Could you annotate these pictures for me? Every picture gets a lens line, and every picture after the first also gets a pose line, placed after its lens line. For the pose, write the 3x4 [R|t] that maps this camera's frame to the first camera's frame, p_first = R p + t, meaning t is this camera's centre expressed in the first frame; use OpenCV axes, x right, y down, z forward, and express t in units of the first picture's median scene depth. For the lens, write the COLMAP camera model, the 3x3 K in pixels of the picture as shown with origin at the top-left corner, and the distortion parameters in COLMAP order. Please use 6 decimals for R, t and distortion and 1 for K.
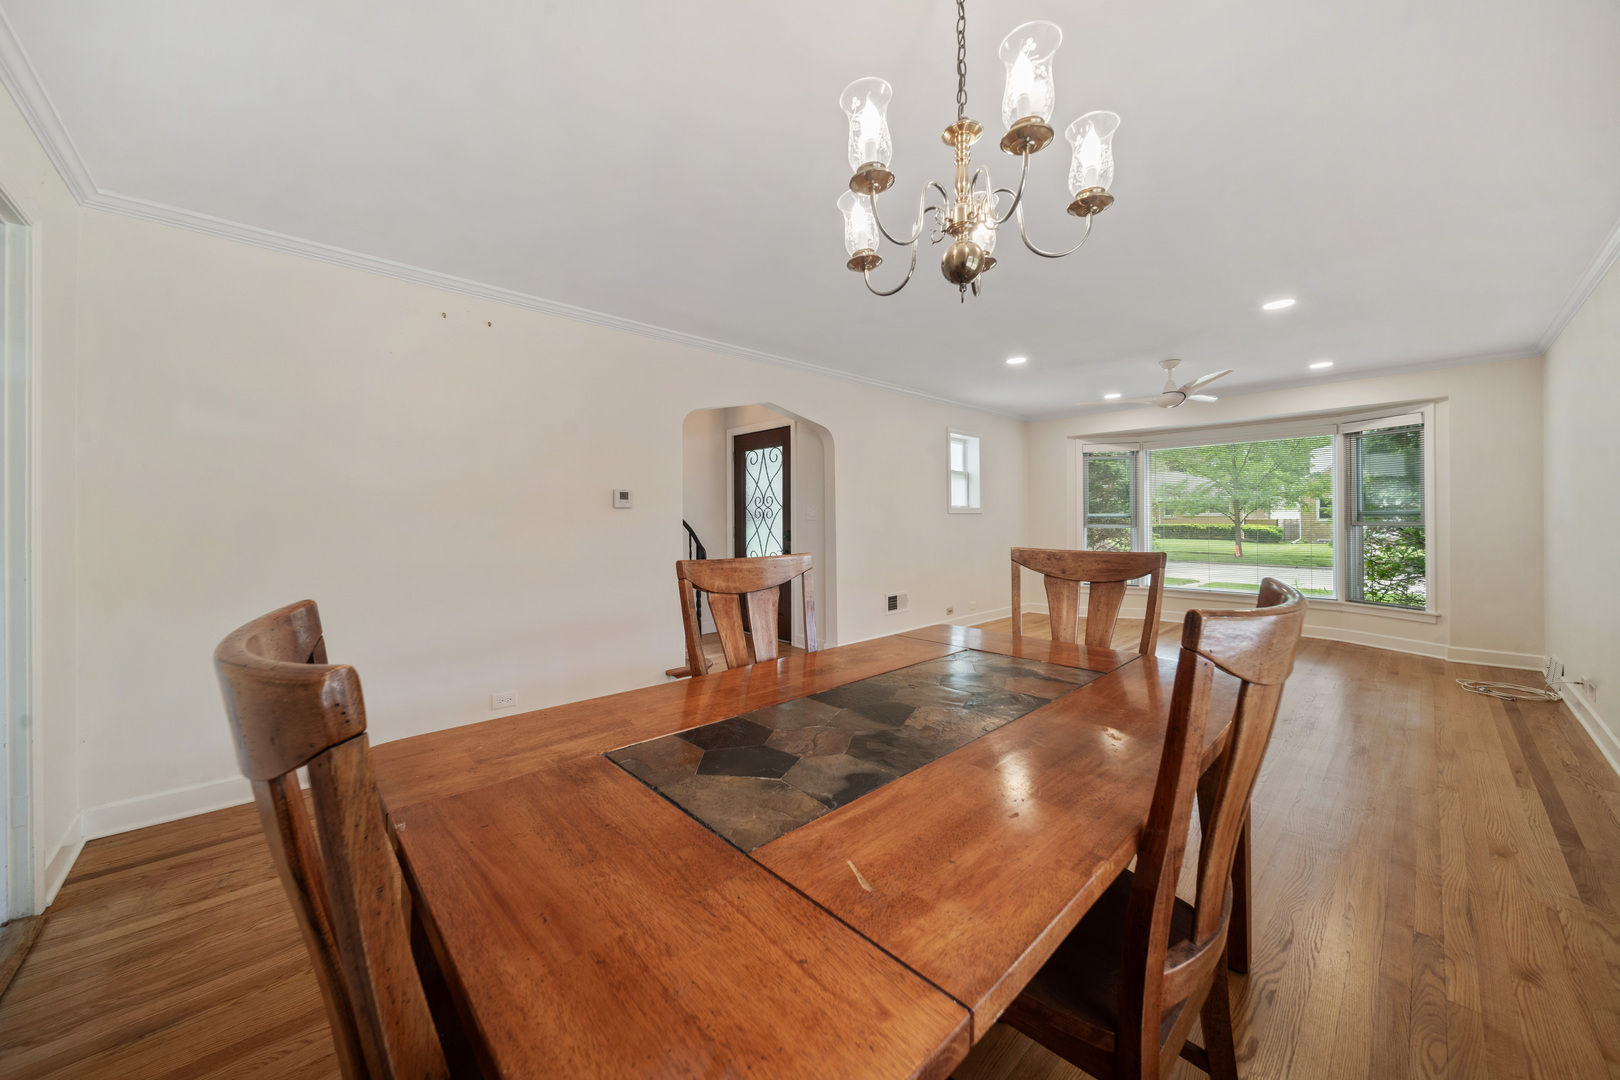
lens RADIAL K [[578.2, 0, 806.1], [0, 578.2, 526.3], [0, 0, 1]] dist [0.000529, -0.001174]
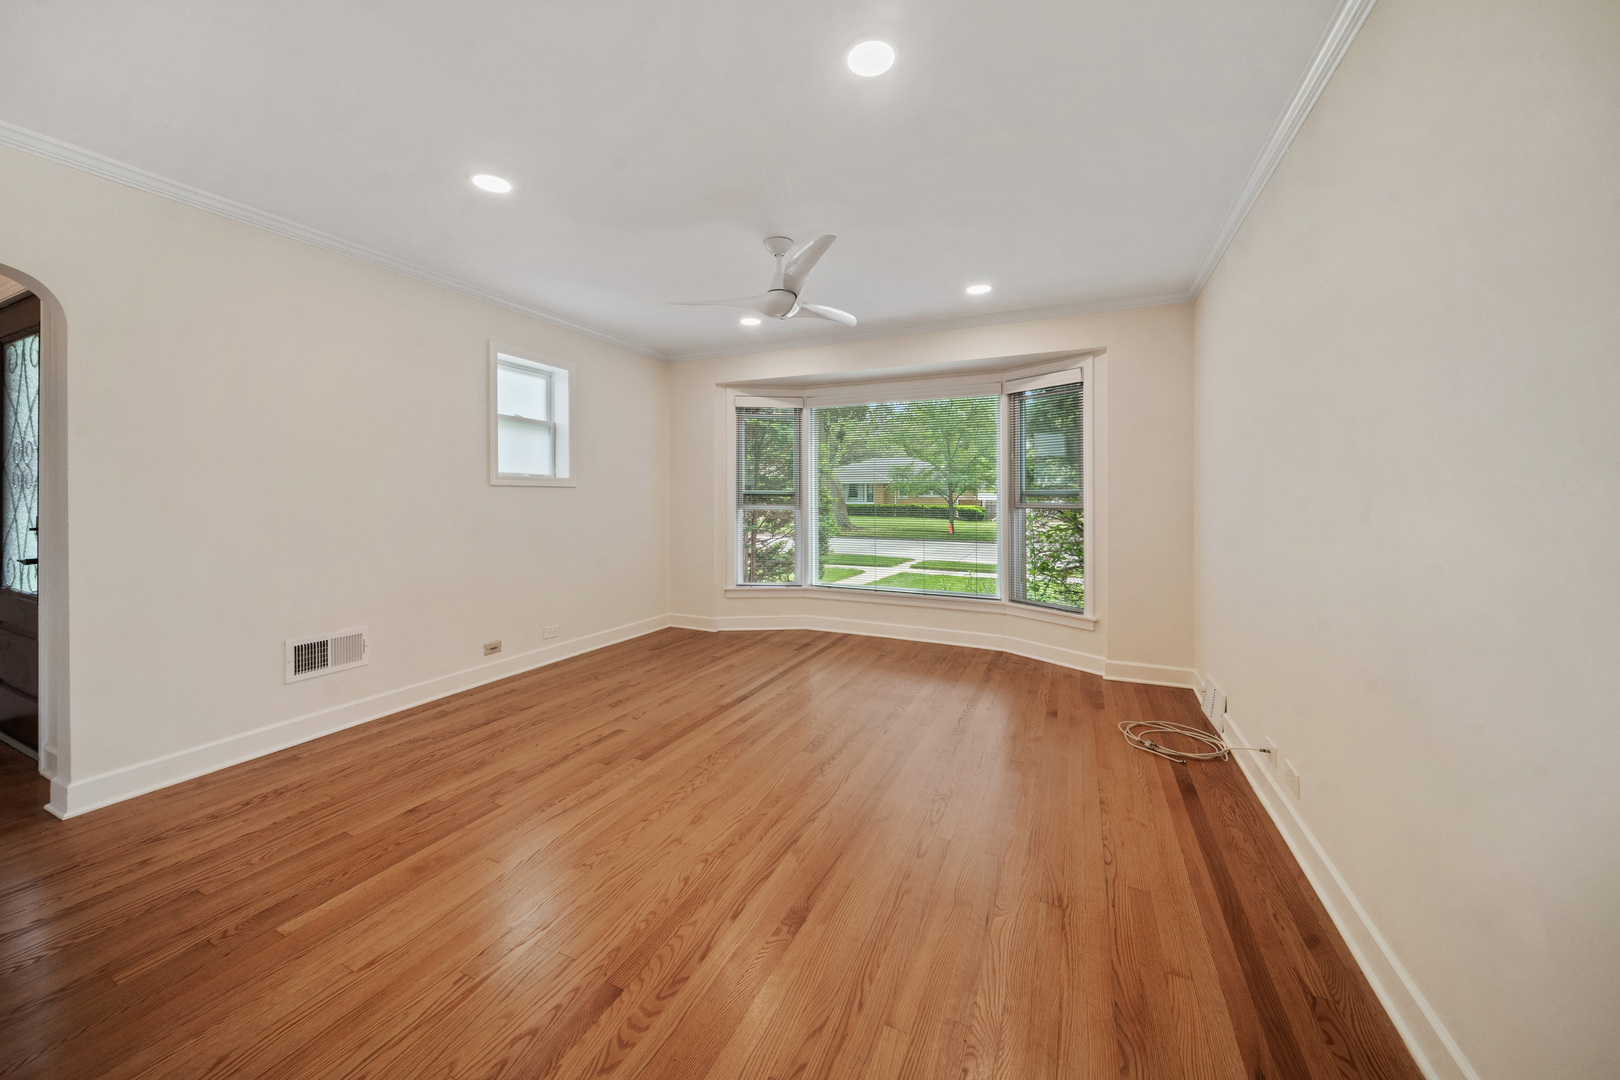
lens RADIAL K [[578.2, 0, 820.5], [0, 578.2, 503.4], [0, 0, 1]] dist [0.000529, -0.001174]
pose [[0.919527, 0.005142, 0.392994, 0.323850], [-0.004119, 0.999986, -0.003448, -0.002910], [-0.393006, 0.001551, 0.919535, 0.312513]]
